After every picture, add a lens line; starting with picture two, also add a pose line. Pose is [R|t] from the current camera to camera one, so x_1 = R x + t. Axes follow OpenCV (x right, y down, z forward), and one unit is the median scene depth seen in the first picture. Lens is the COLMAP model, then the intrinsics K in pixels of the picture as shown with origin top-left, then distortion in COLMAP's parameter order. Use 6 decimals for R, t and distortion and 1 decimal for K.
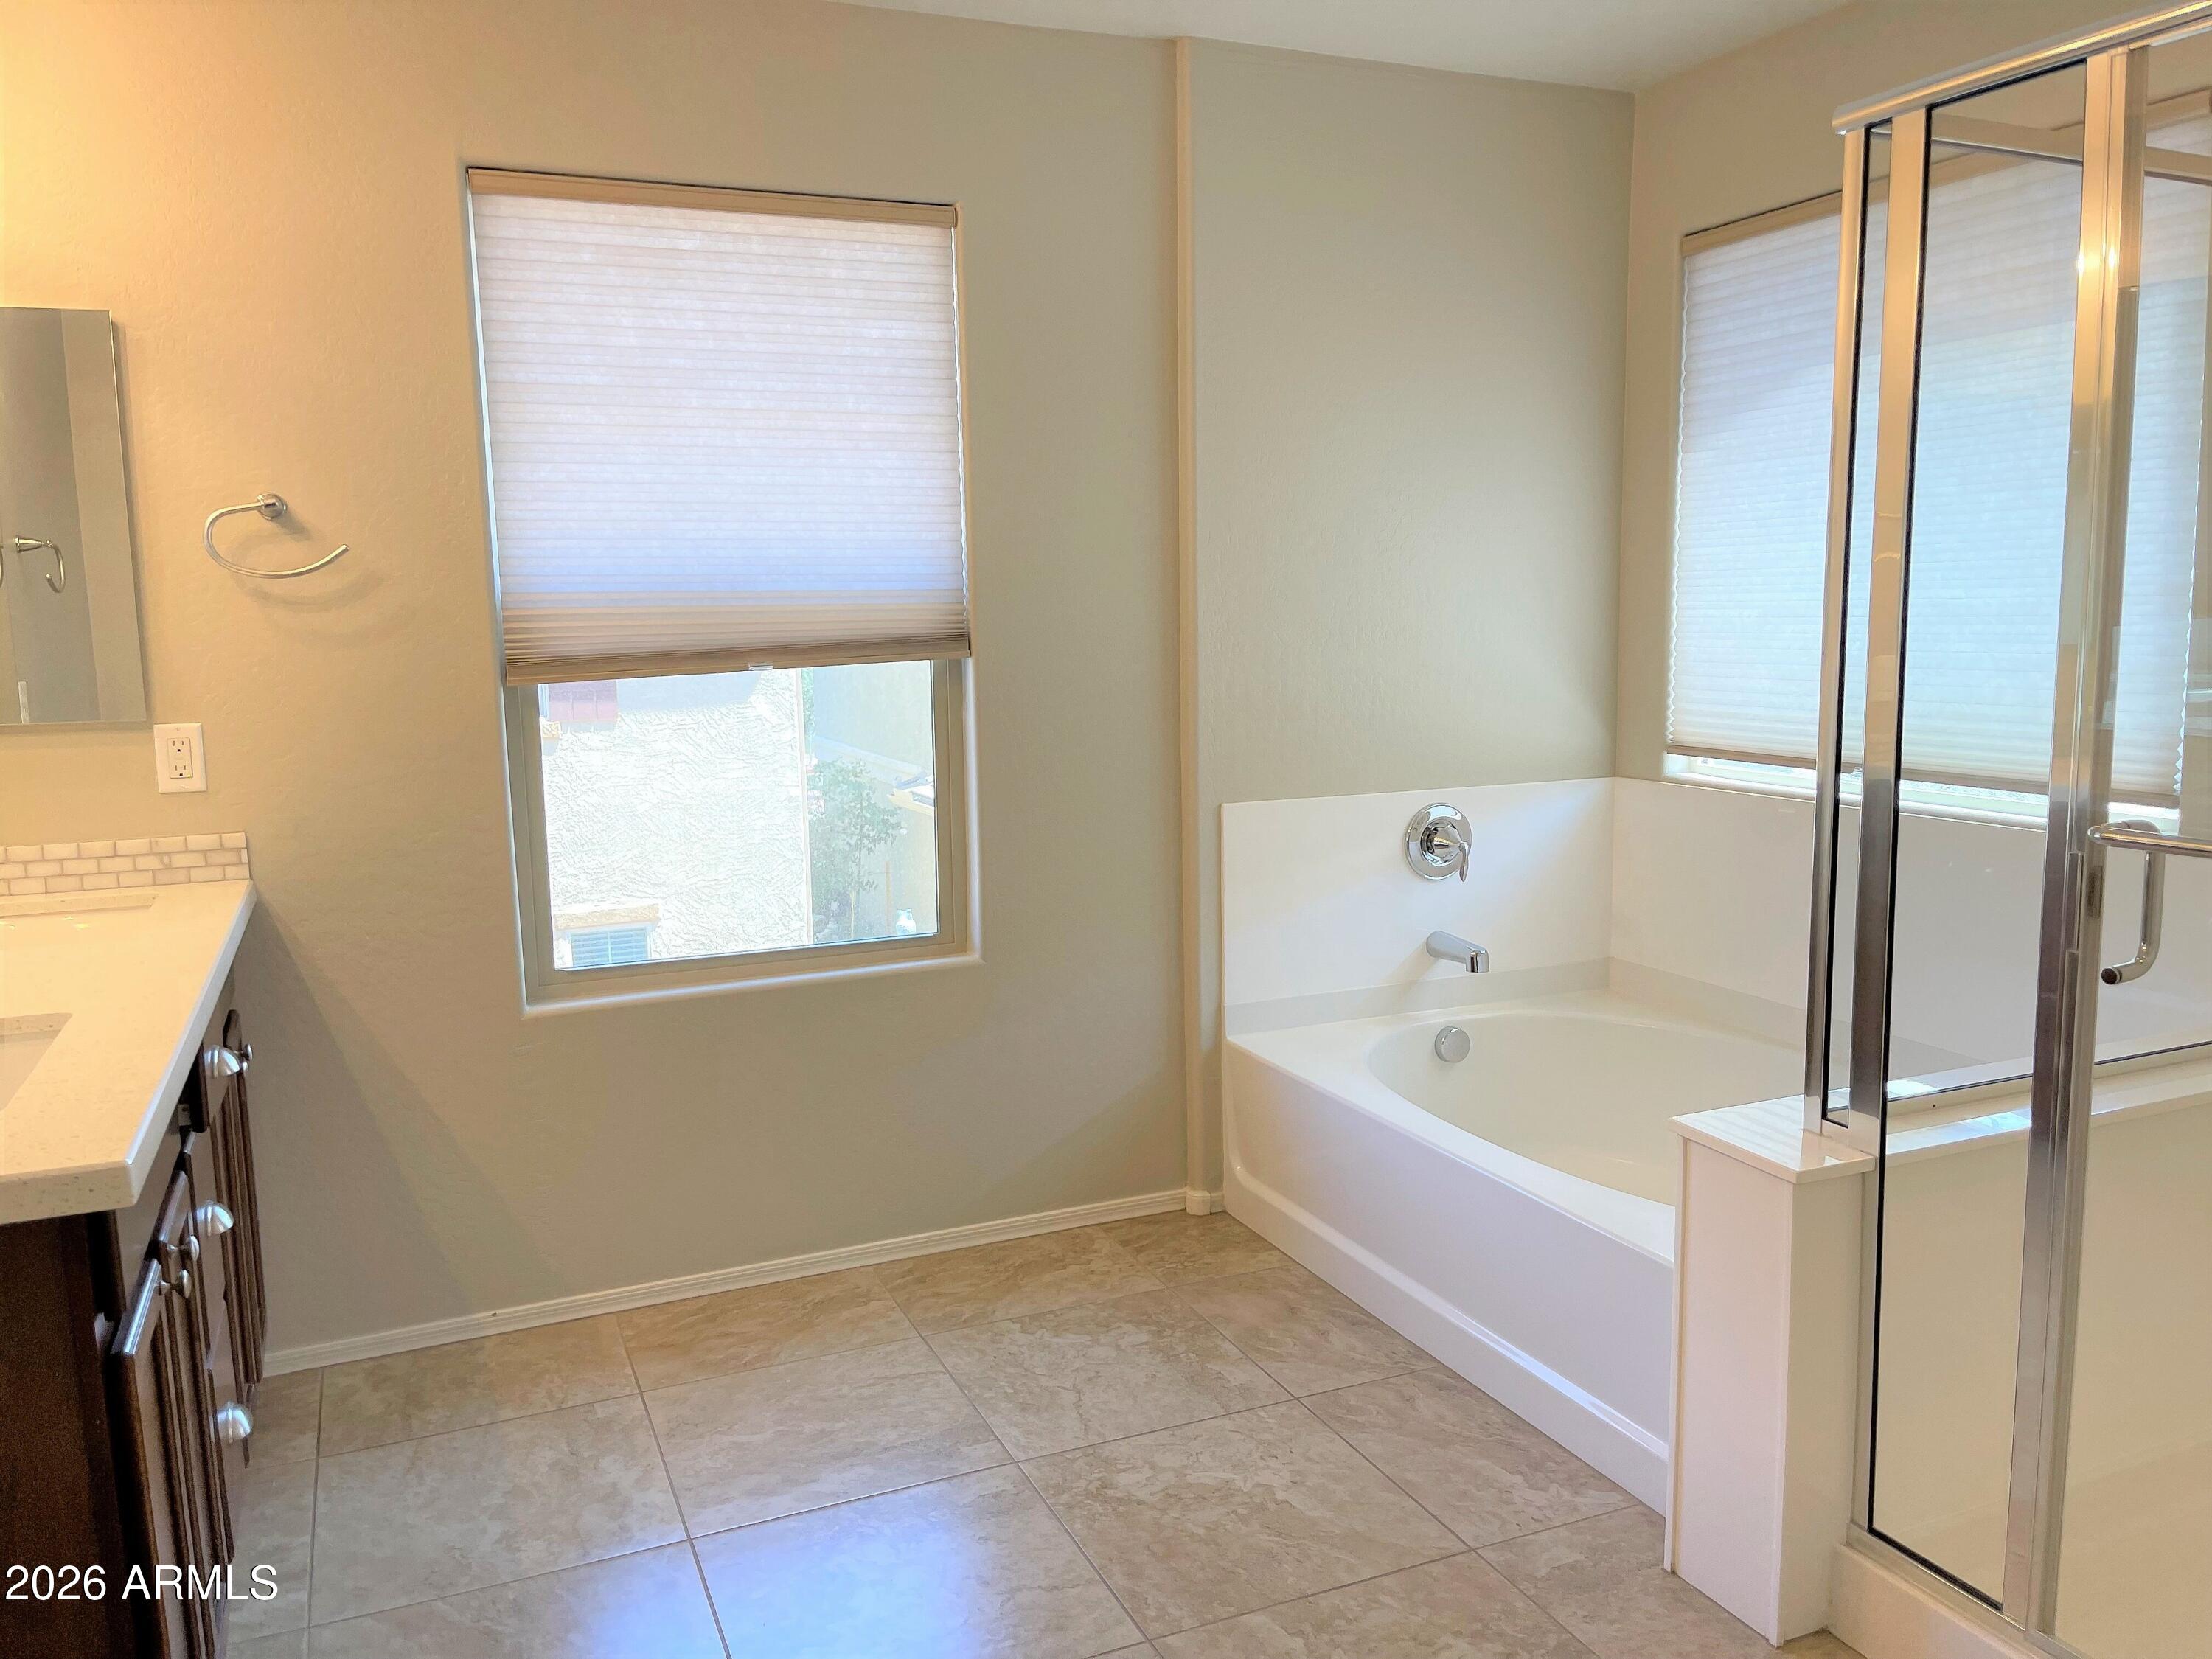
lens RADIAL K [[1698.7, 0, 1098.1], [0, 1698.7, 836.0], [0, 0, 1]] dist [0.041596, -0.099067]
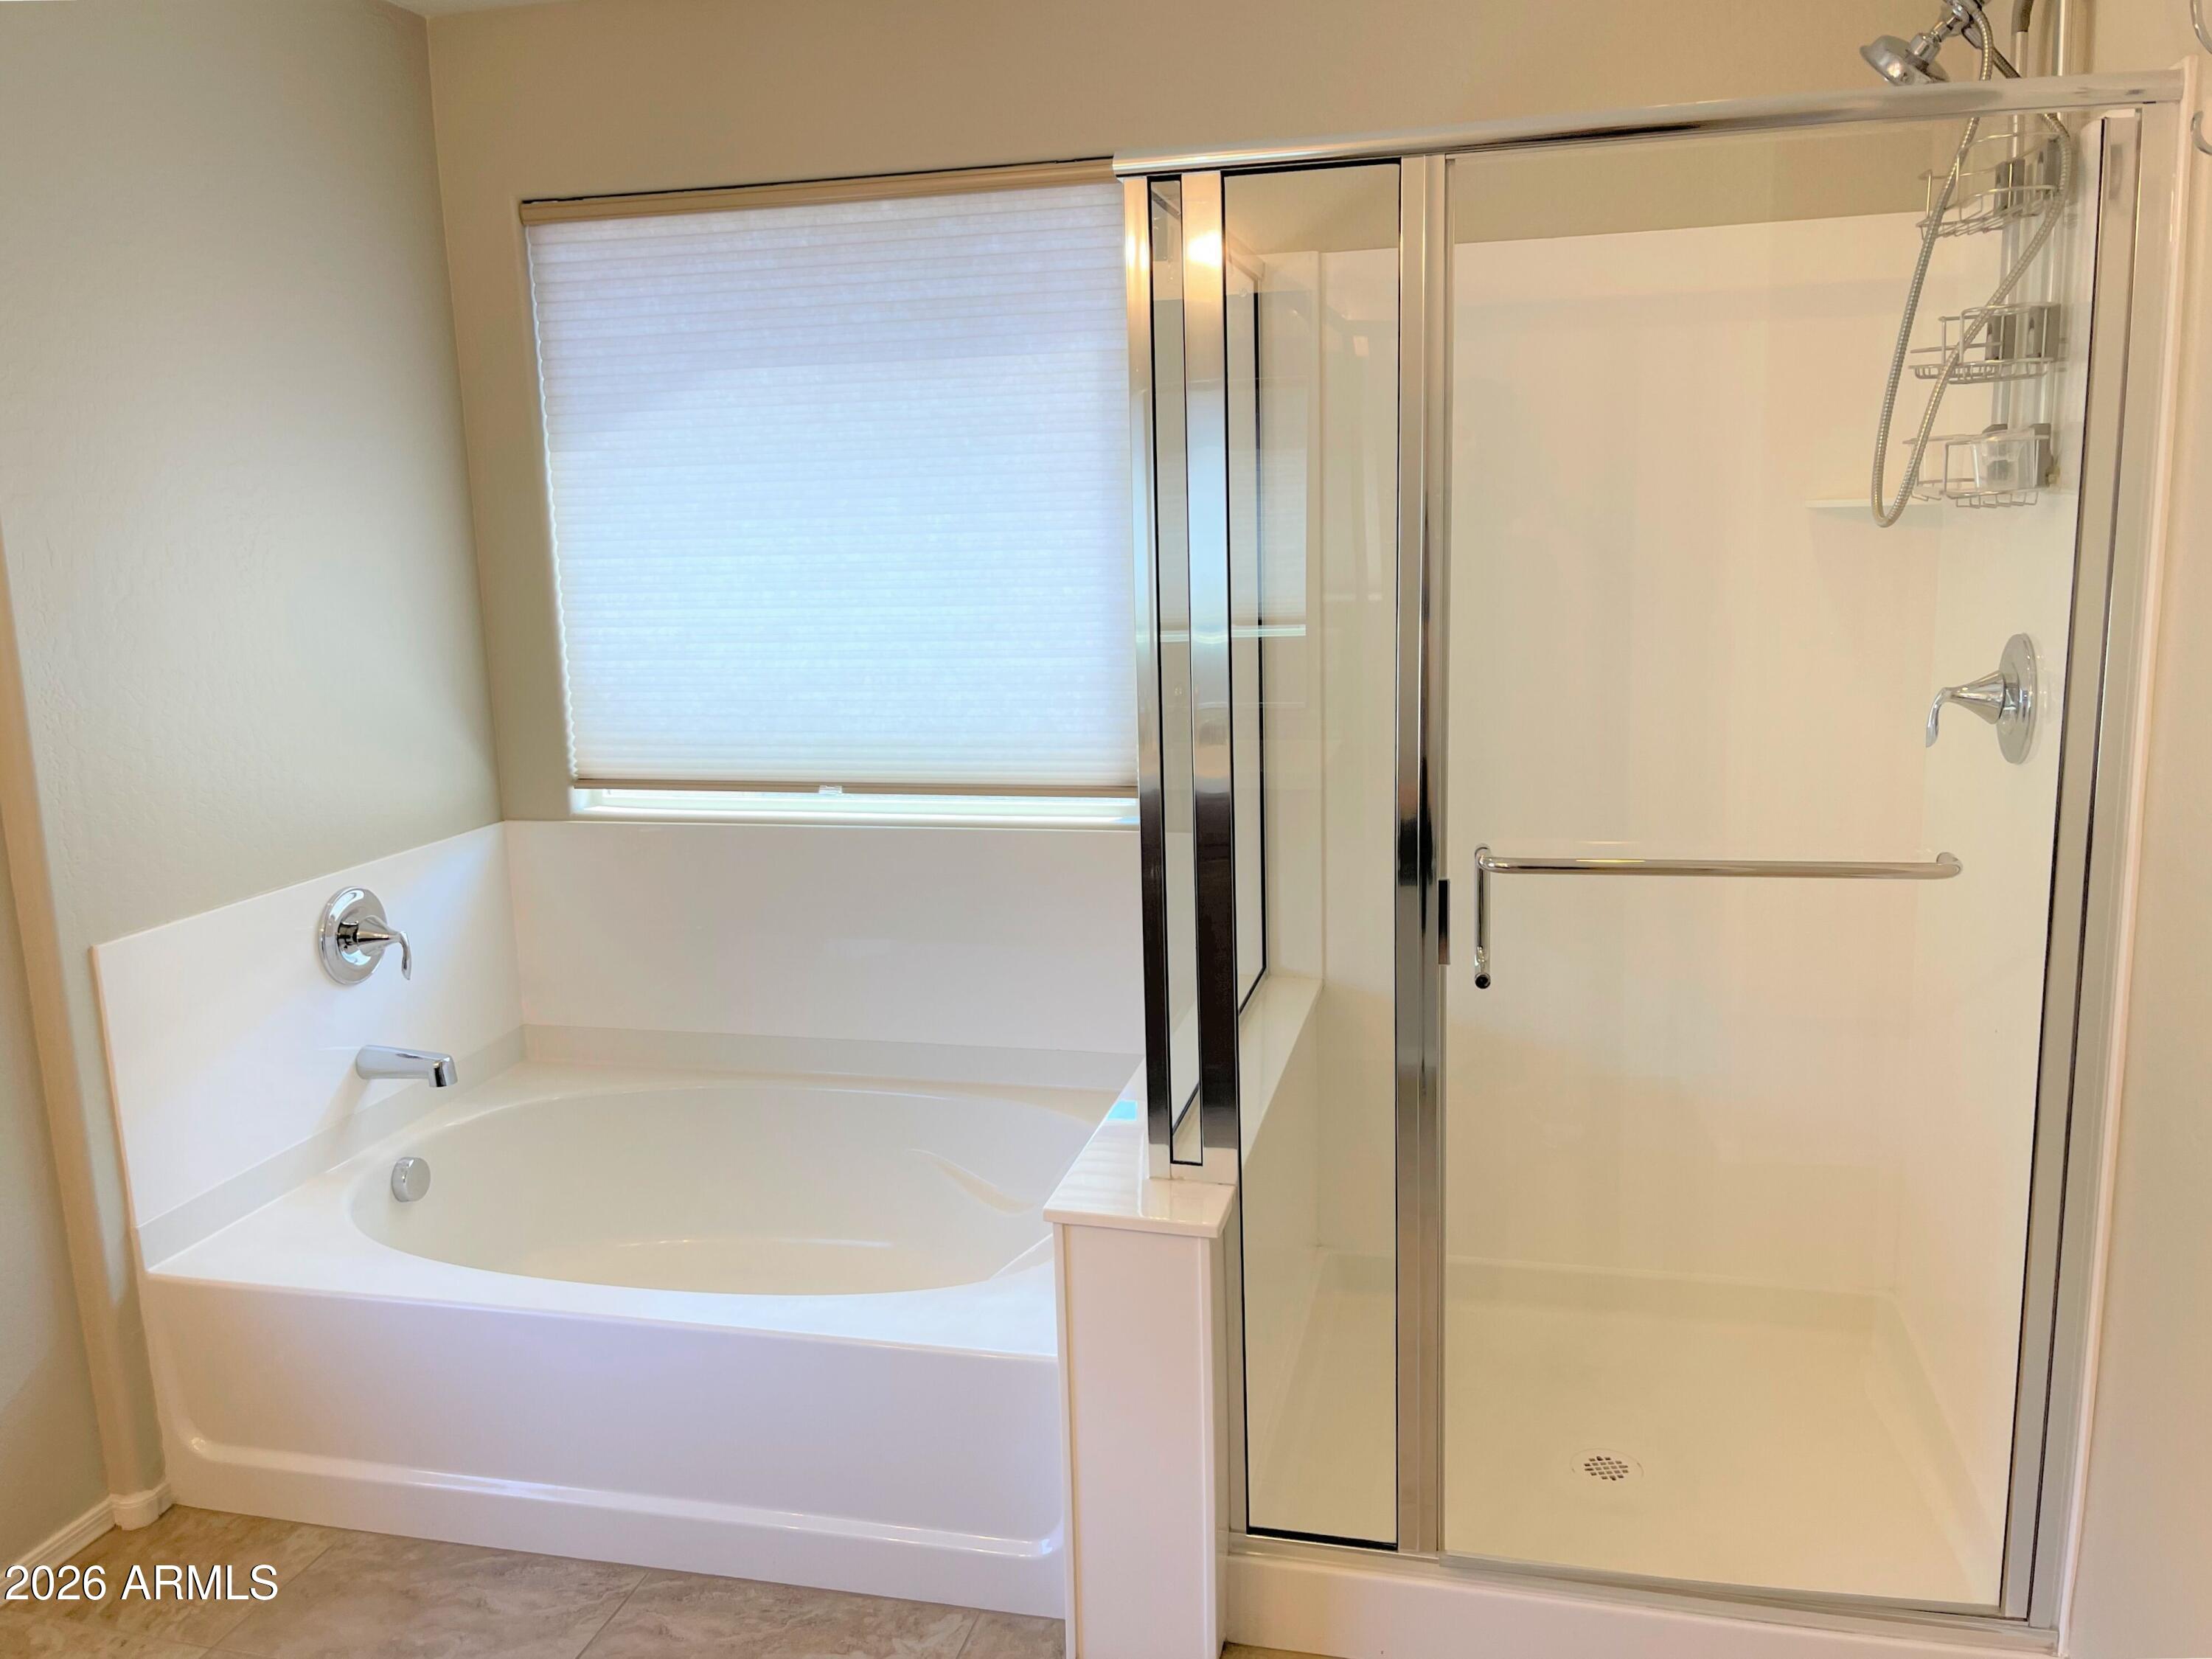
lens RADIAL K [[1708.9, 0, 1106.0], [0, 1708.9, 829.5], [0, 0, 1]] dist [0.050214, -0.093793]
pose [[0.584753, -0.143041, 0.798501, -0.237828], [0.120662, 0.988718, 0.088754, -0.077932], [-0.802188, 0.044450, 0.595415, 0.257197]]
